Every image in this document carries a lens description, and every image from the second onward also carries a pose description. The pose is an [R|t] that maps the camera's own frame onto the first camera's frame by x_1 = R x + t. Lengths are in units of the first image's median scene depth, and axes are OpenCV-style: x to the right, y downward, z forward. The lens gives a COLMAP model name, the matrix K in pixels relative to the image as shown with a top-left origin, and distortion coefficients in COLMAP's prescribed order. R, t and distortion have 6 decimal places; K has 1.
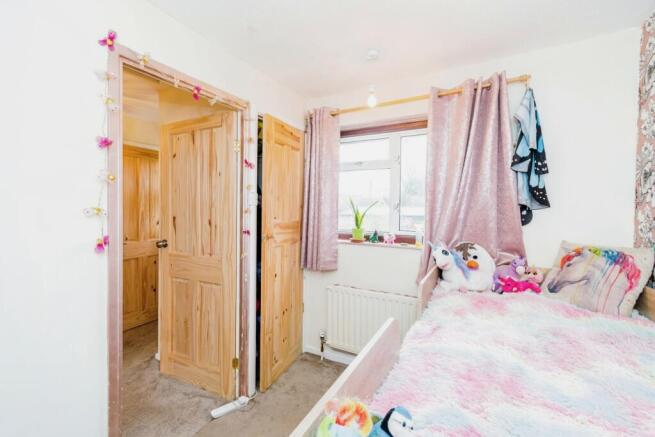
lens RADIAL K [[292.1, 0, 329.6], [0, 292.1, 204.7], [0, 0, 1]] dist [0.000737, 0.000333]
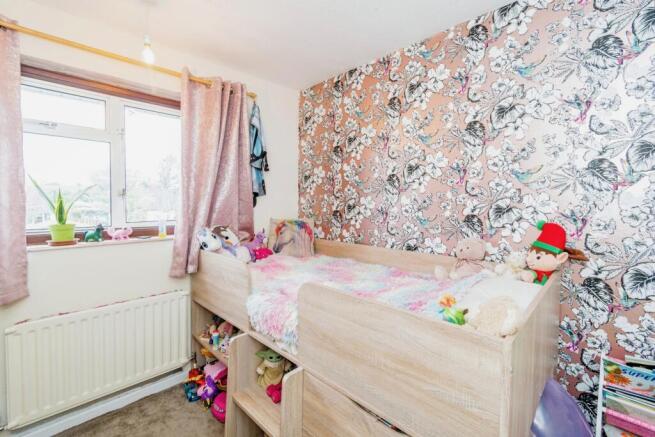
lens RADIAL K [[292.1, 0, 329.6], [0, 292.1, 204.7], [0, 0, 1]] dist [0.000737, 0.000333]
pose [[0.264480, -0.023778, 0.964098, -0.459779], [-0.013995, 0.999496, 0.028490, 0.010042], [-0.964290, -0.021027, 0.264014, 0.288032]]
